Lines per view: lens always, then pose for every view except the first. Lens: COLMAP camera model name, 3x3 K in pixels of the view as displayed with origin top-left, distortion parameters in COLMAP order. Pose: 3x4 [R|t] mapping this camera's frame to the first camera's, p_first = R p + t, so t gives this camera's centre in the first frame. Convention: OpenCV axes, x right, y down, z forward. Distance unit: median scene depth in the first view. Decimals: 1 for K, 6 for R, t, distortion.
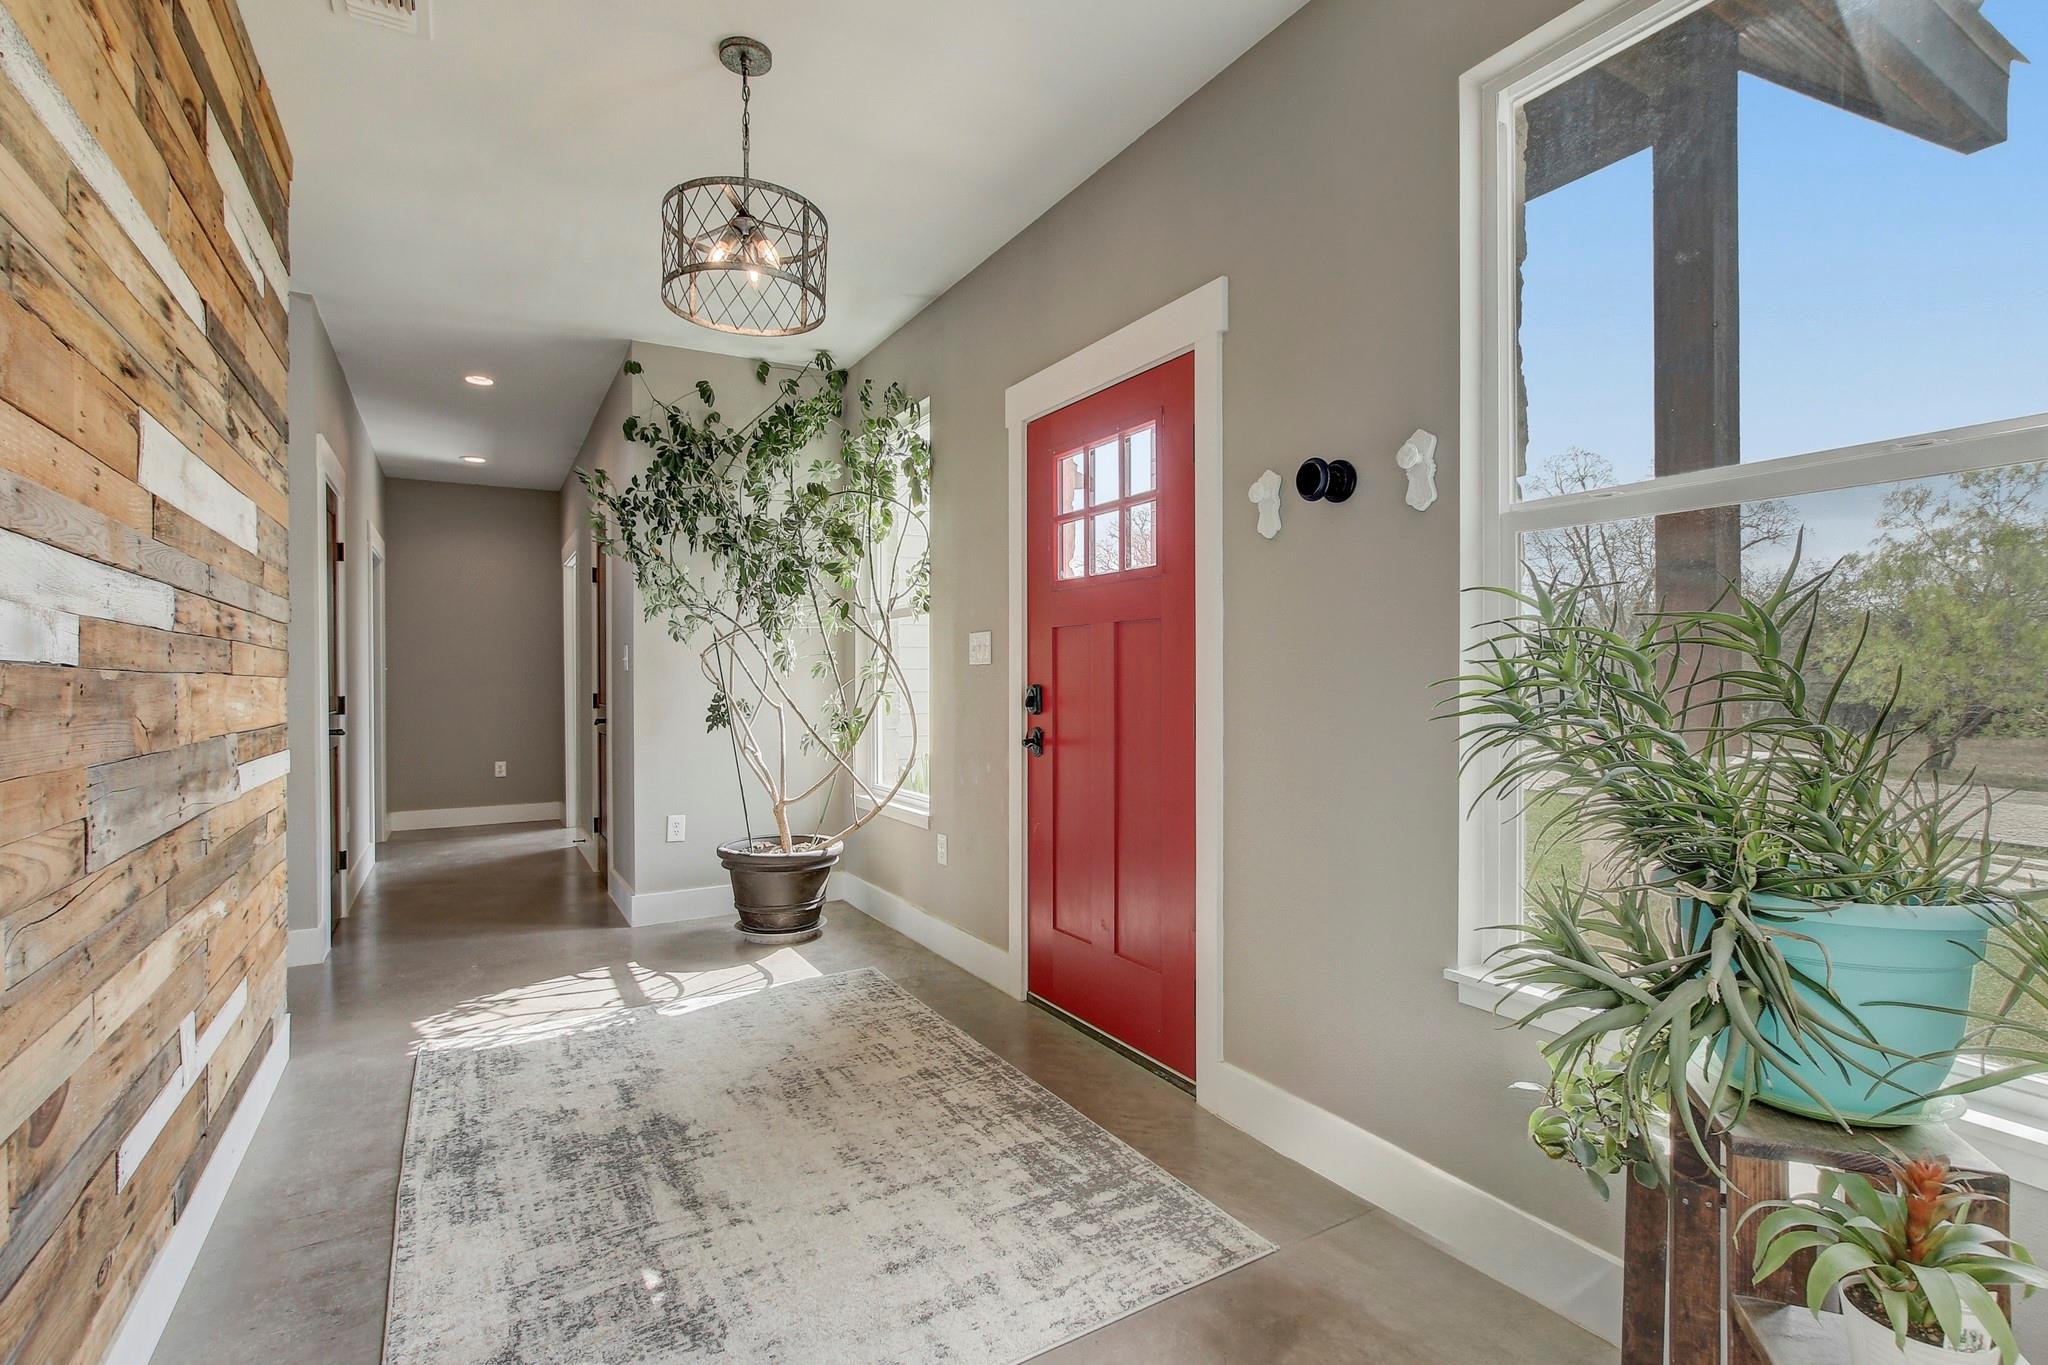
lens RADIAL K [[953.3, 0, 1024.0], [0, 953.3, 682.5], [0, 0, 1]] dist [-0.005215, -0.001256]
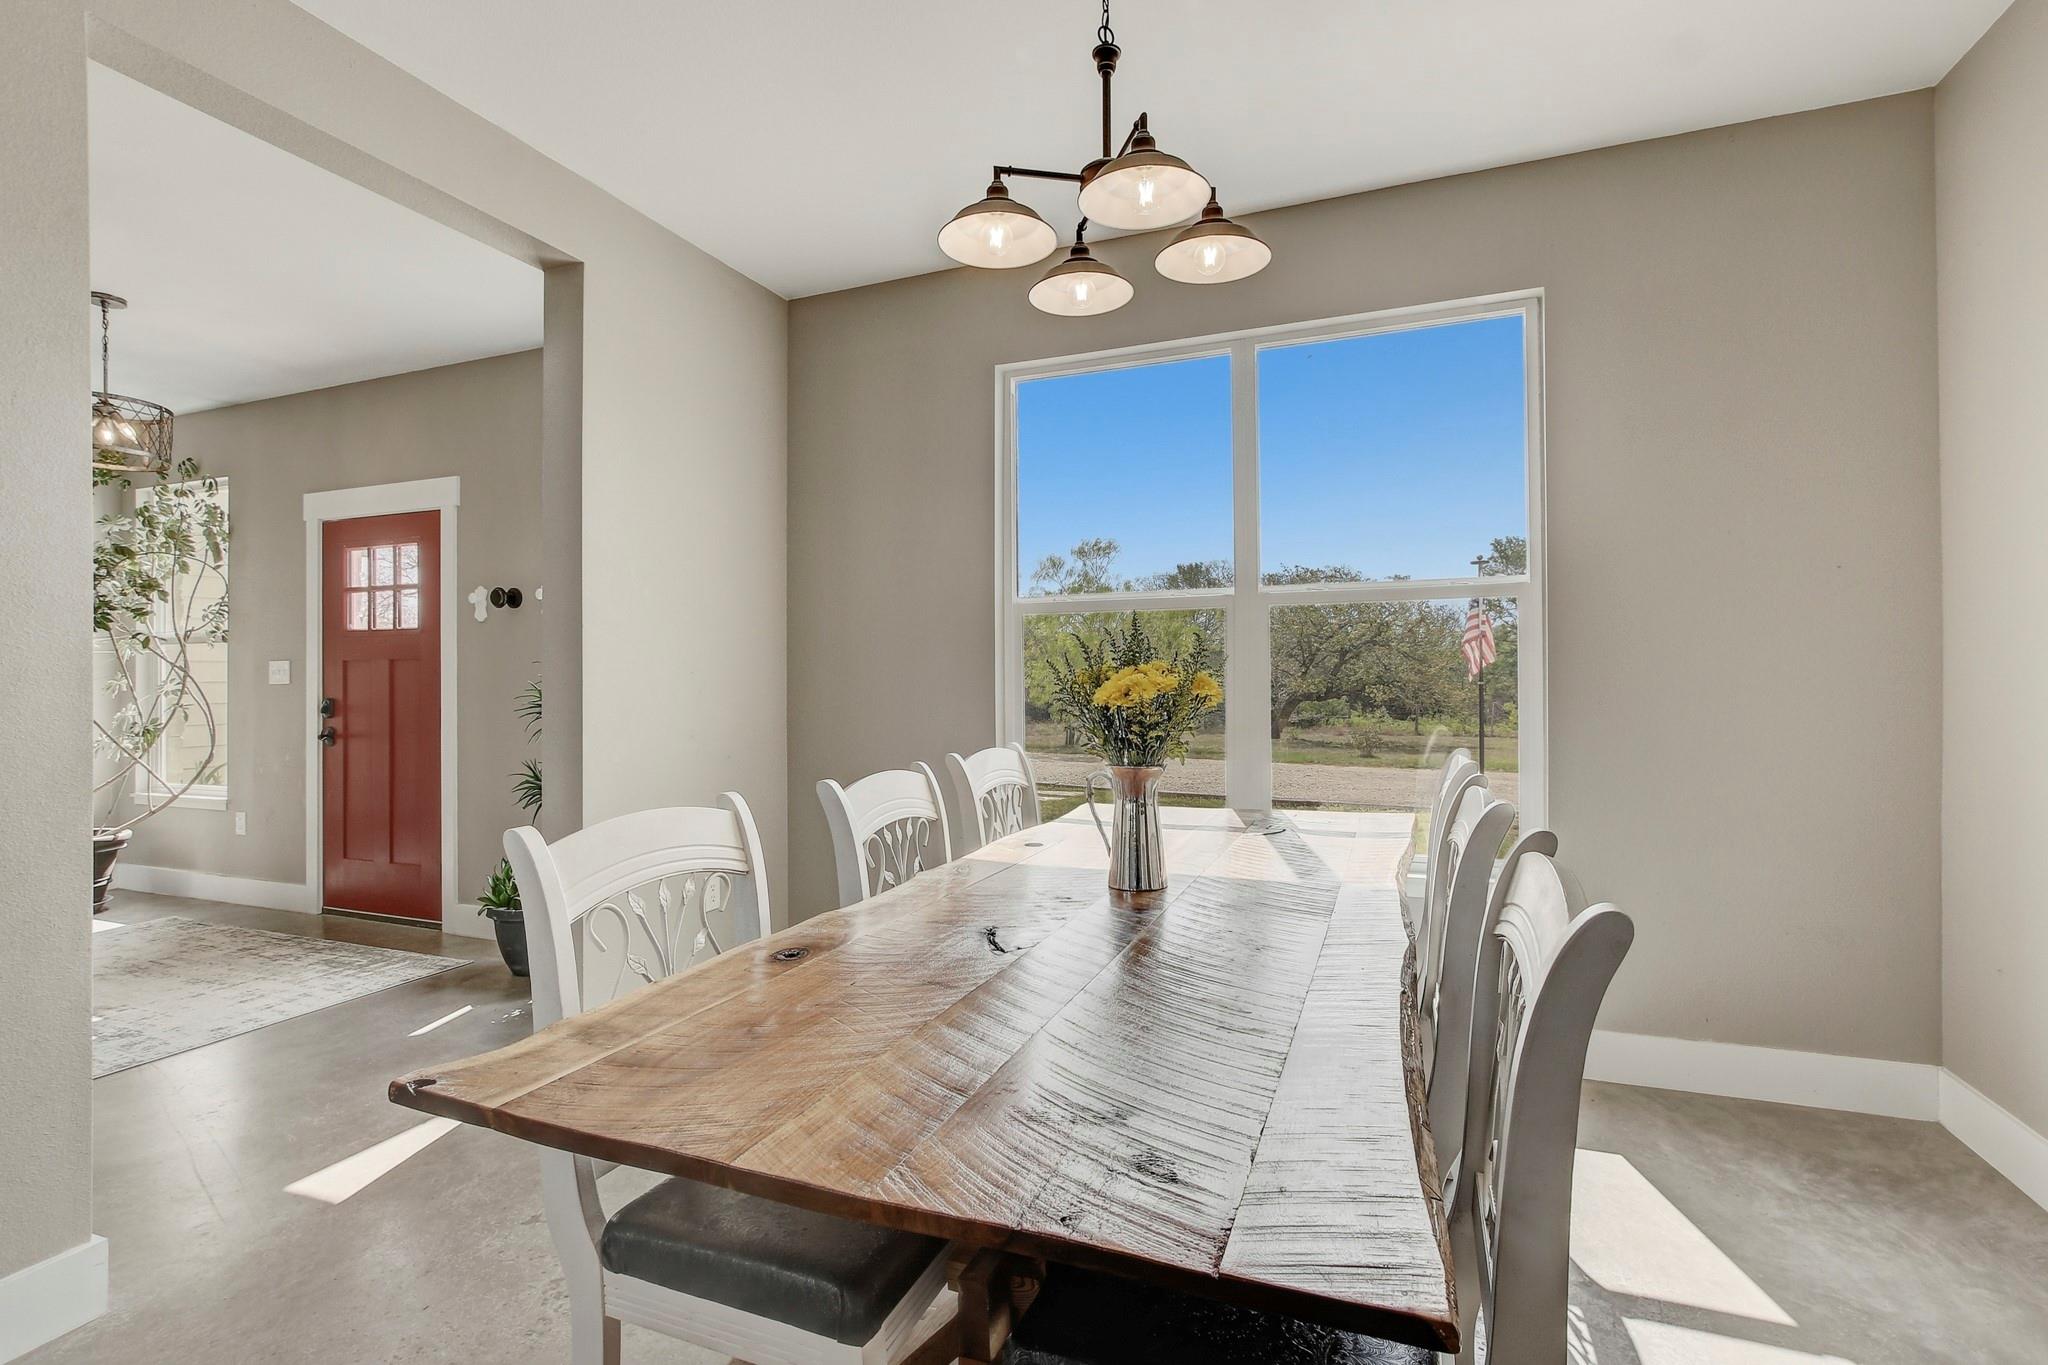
lens RADIAL K [[953.3, 0, 1024.0], [0, 953.3, 682.5], [0, 0, 1]] dist [-0.005215, -0.001256]
pose [[0.794321, 0.000148, 0.607498, -0.028338], [0.004990, 0.999965, -0.006769, -0.007187], [-0.607478, 0.008408, 0.794292, -0.864882]]
